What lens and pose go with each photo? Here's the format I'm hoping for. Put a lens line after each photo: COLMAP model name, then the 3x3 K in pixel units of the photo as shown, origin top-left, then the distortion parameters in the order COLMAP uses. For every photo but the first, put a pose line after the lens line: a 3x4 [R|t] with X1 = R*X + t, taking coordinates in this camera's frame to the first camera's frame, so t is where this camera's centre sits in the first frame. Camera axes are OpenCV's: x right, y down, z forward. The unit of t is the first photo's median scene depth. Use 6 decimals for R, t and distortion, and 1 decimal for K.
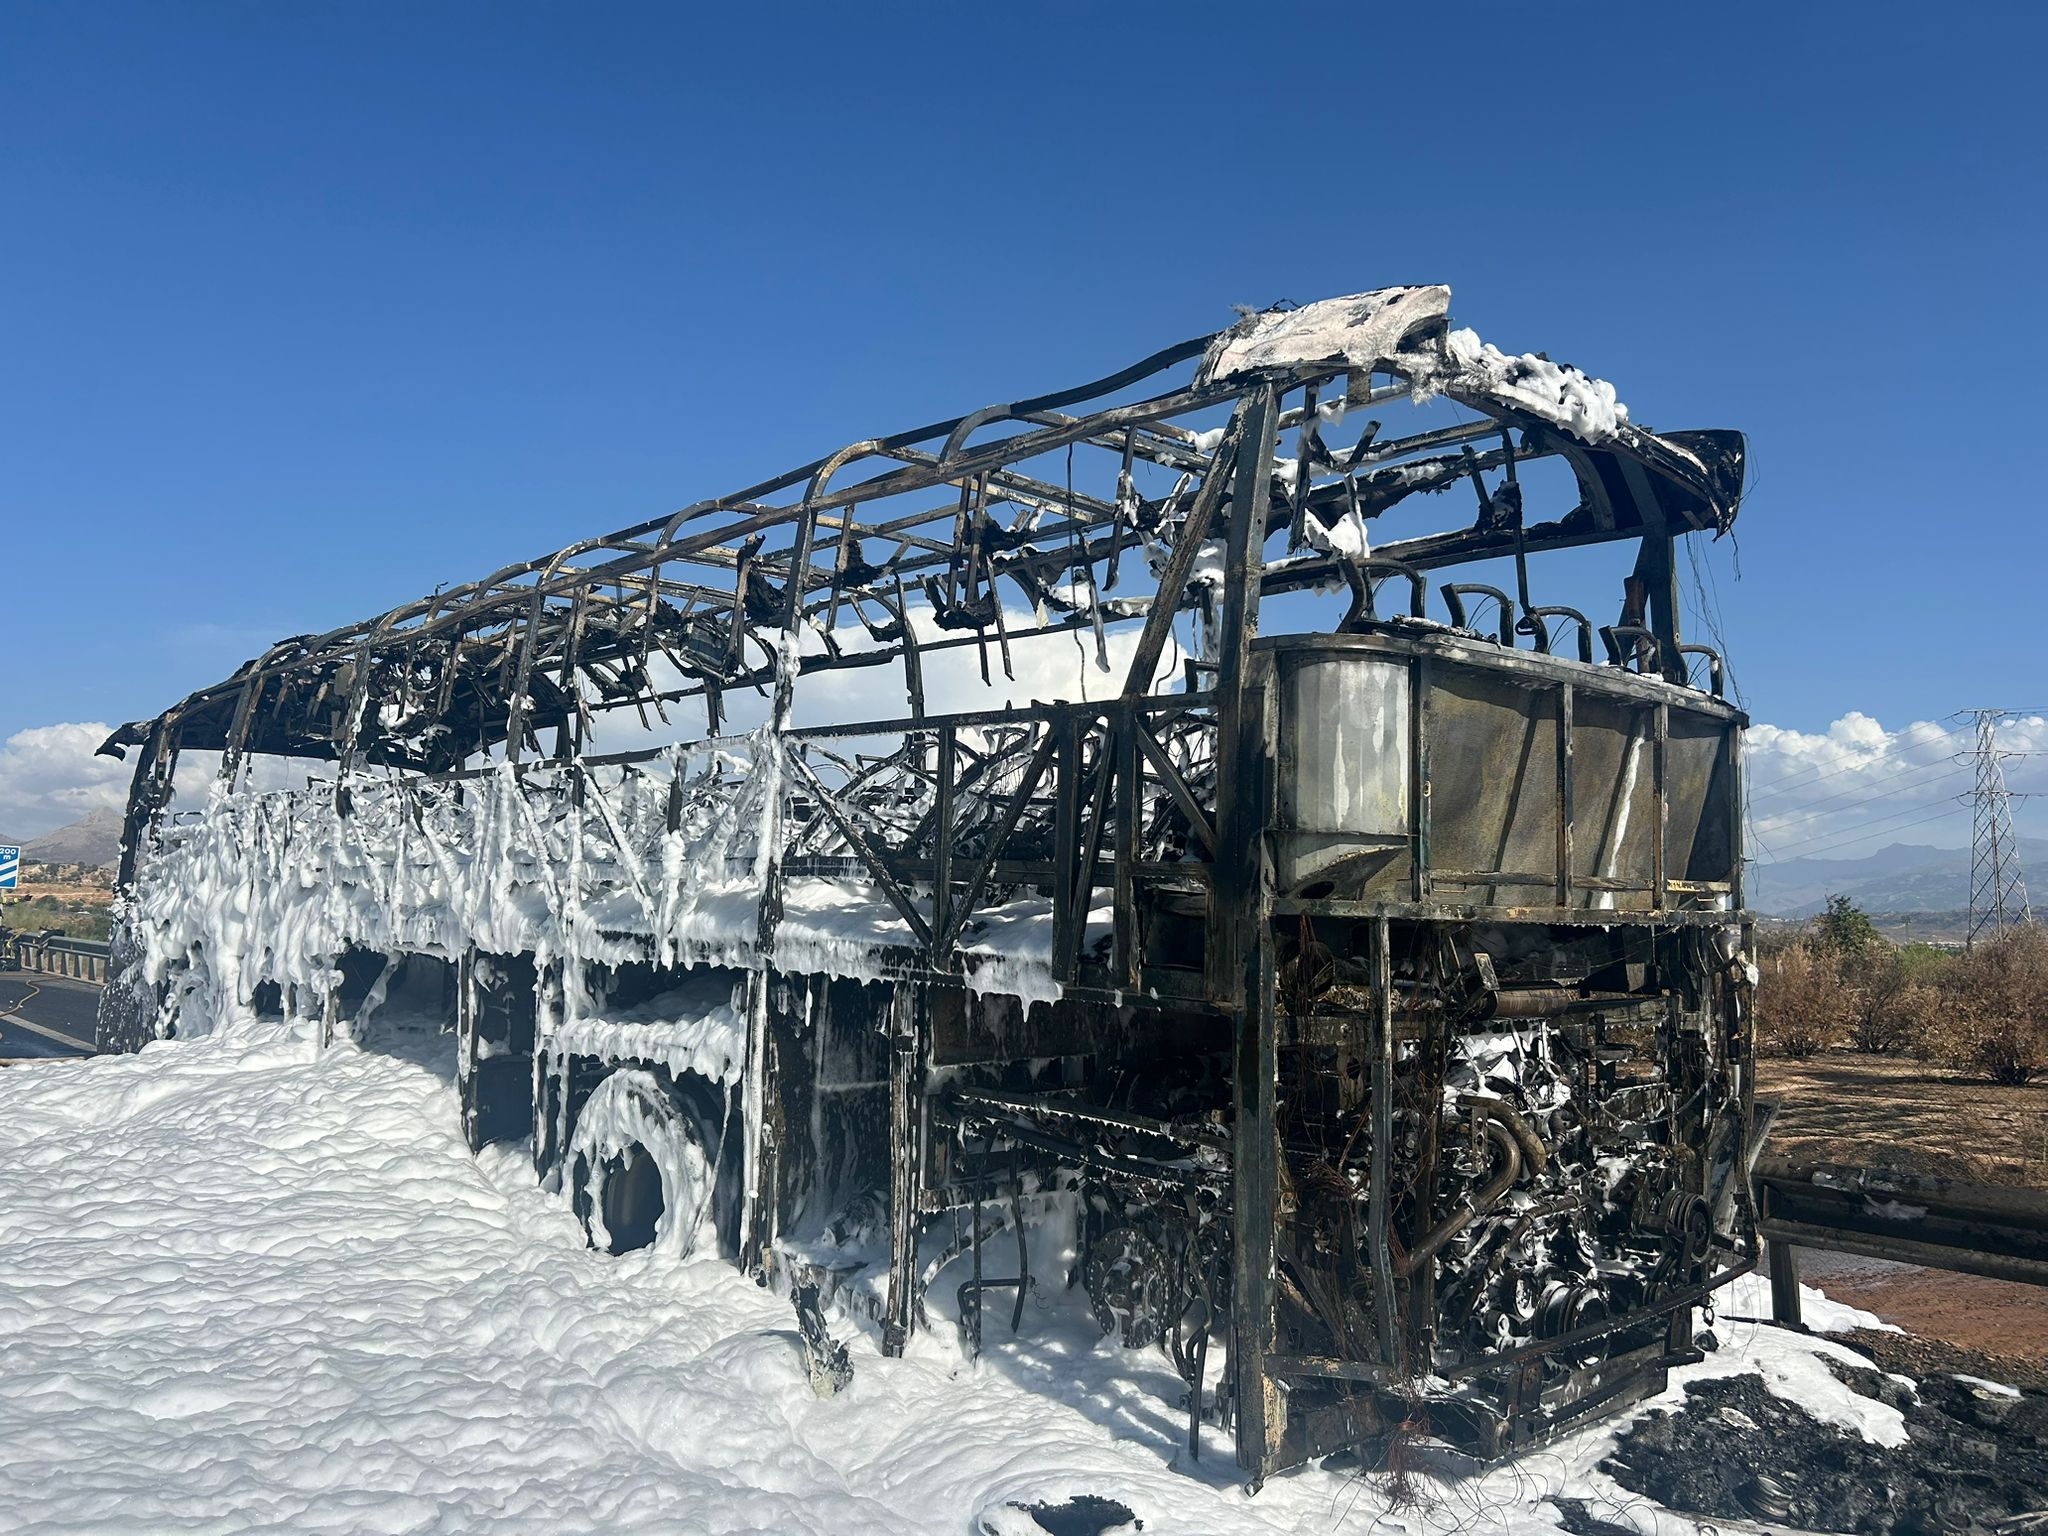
lens RADIAL K [[1540.2, 0, 1021.5], [0, 1540.2, 760.6], [0, 0, 1]] dist [0.046944, -0.052658]
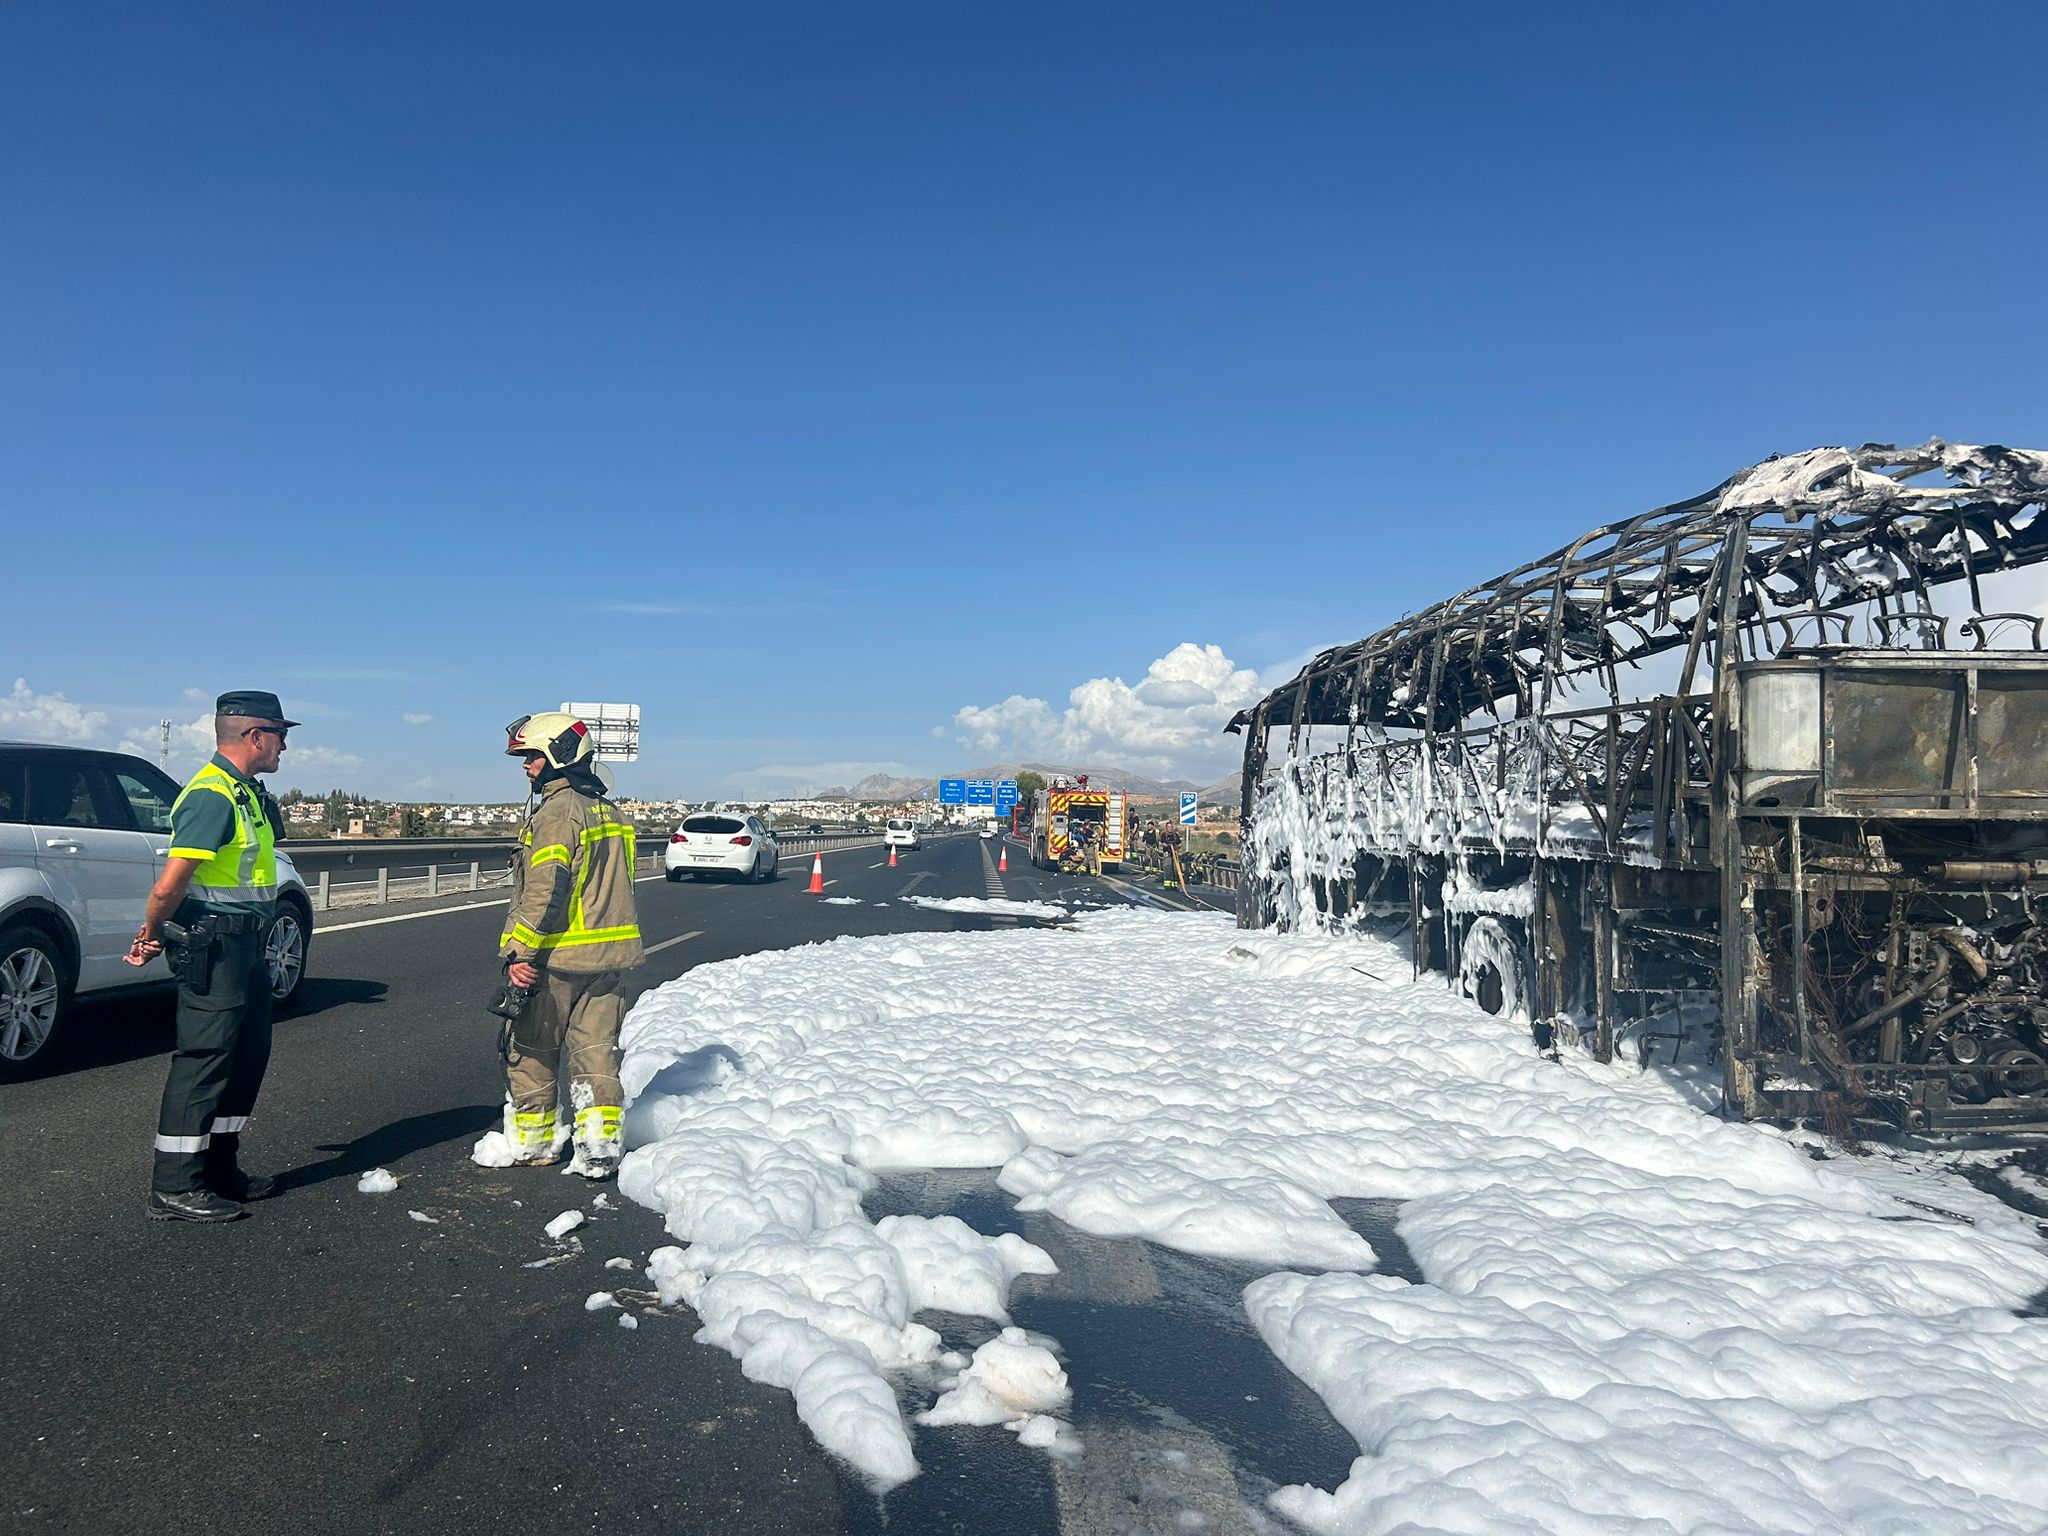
lens RADIAL K [[1540.2, 0, 1024.9], [0, 1540.2, 771.6], [0, 0, 1]] dist [0.046944, -0.052658]
pose [[0.773241, -0.034667, -0.633164, 0.532393], [0.065979, 0.997483, 0.025961, -0.044227], [0.630670, -0.061849, 0.773583, -0.751316]]
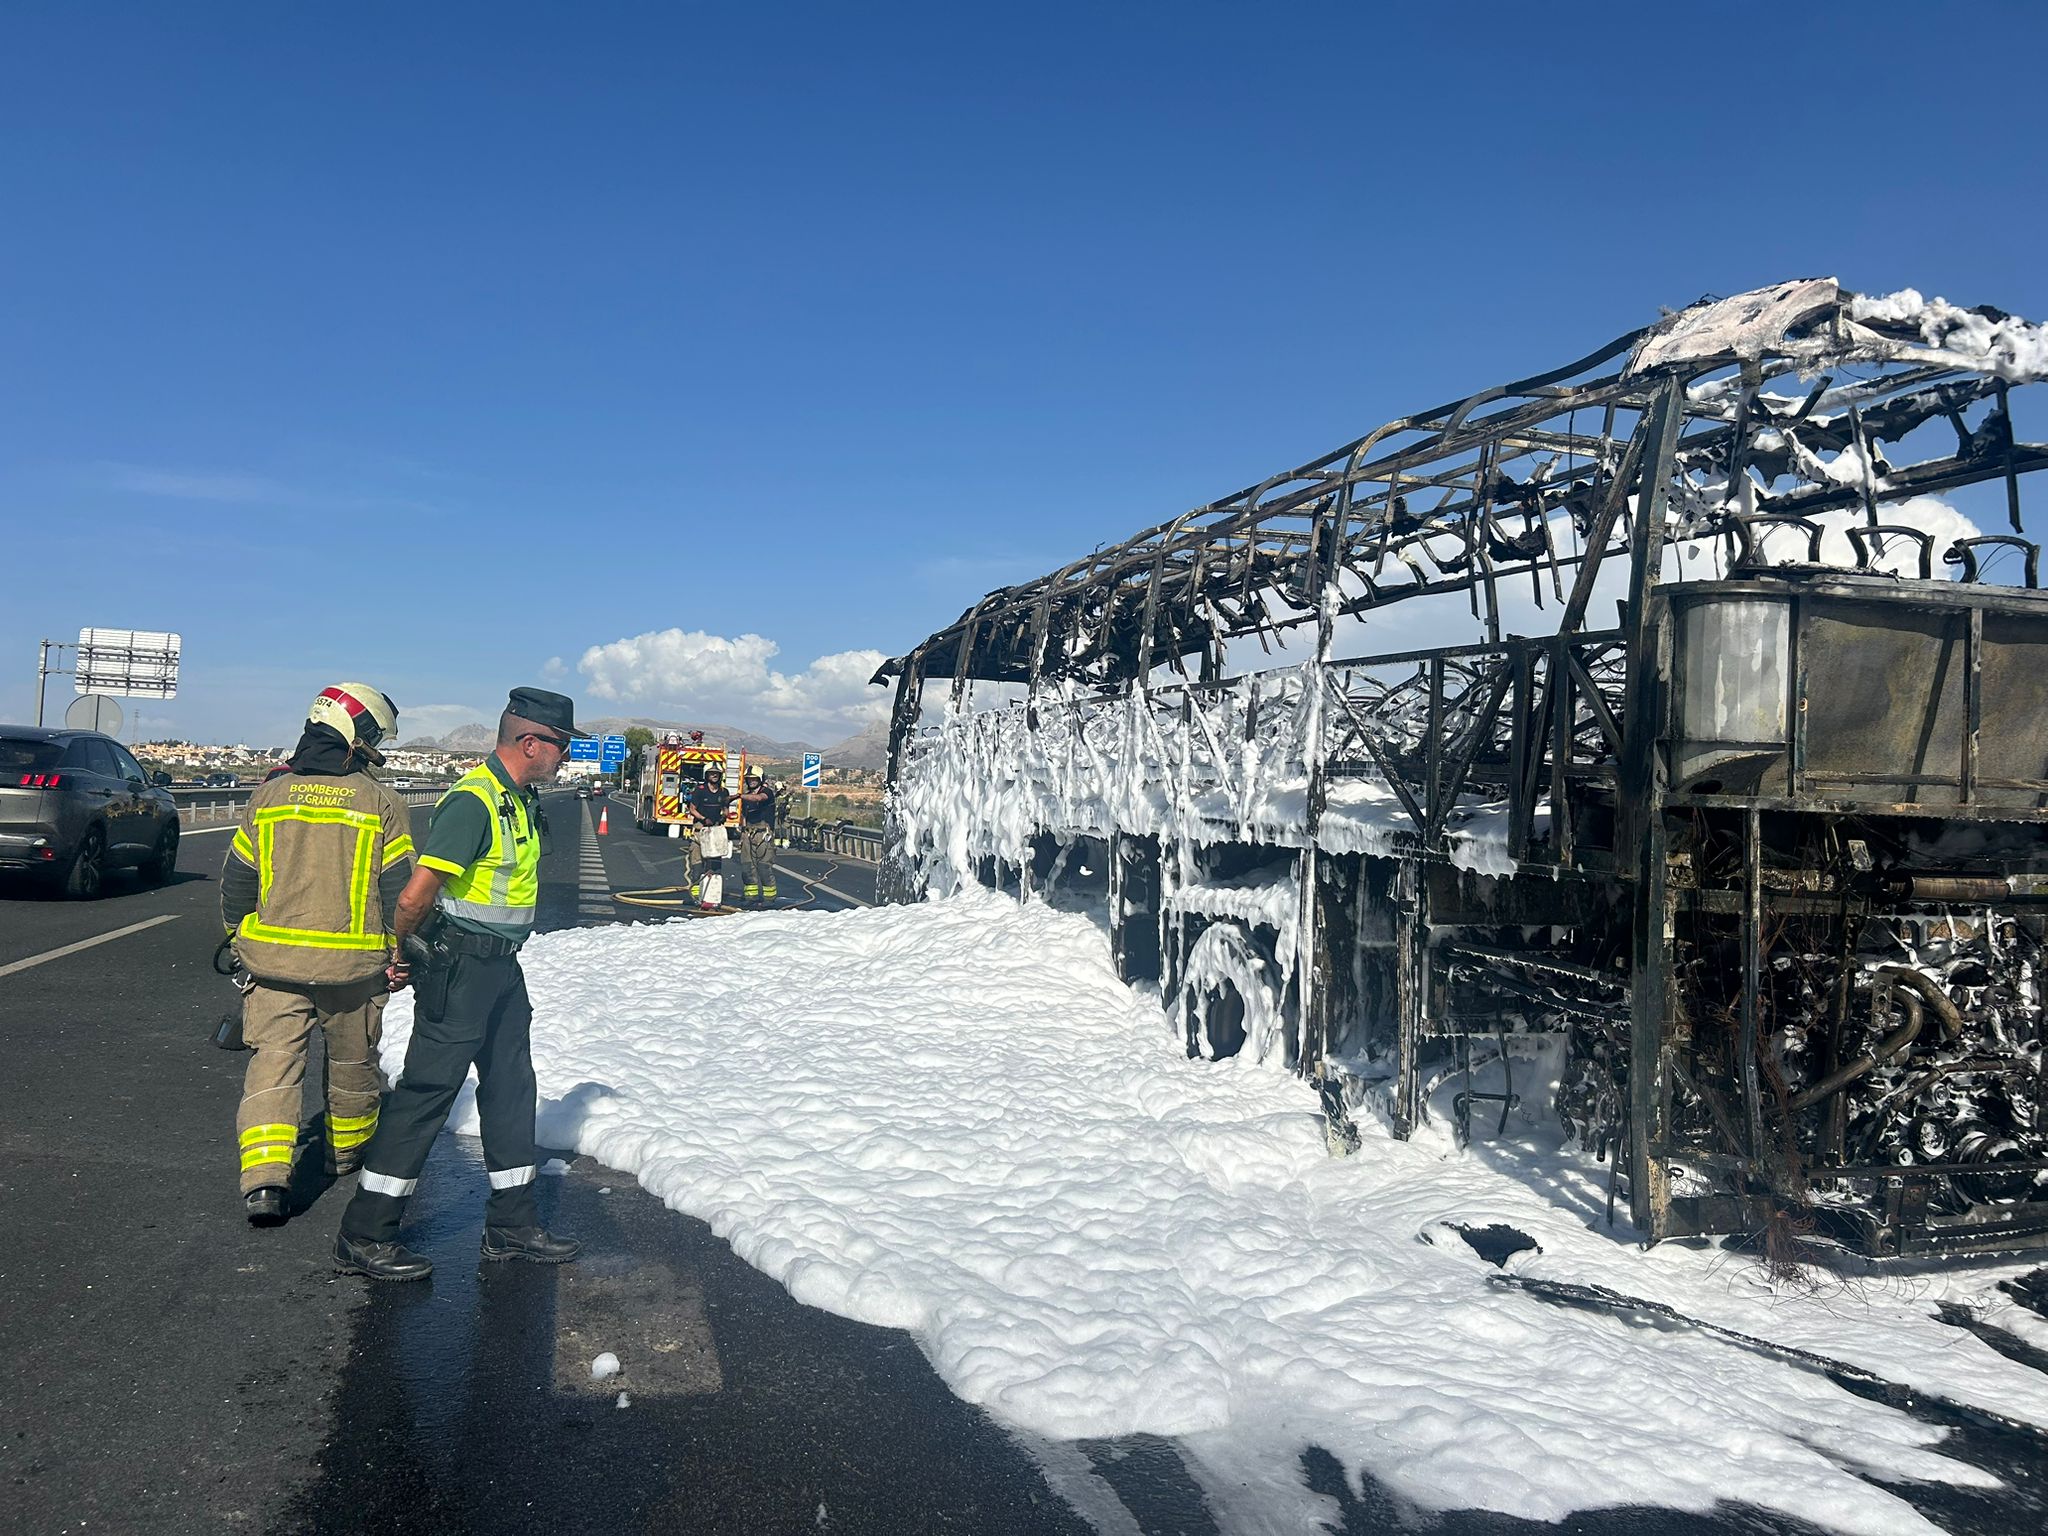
lens RADIAL K [[1540.2, 0, 1010.6], [0, 1540.2, 753.5], [0, 0, 1]] dist [0.046944, -0.052658]
pose [[0.901515, -0.000924, -0.432746, 0.181487], [0.024861, 0.998457, 0.049661, -0.015432], [0.432033, -0.055528, 0.900147, -0.294269]]
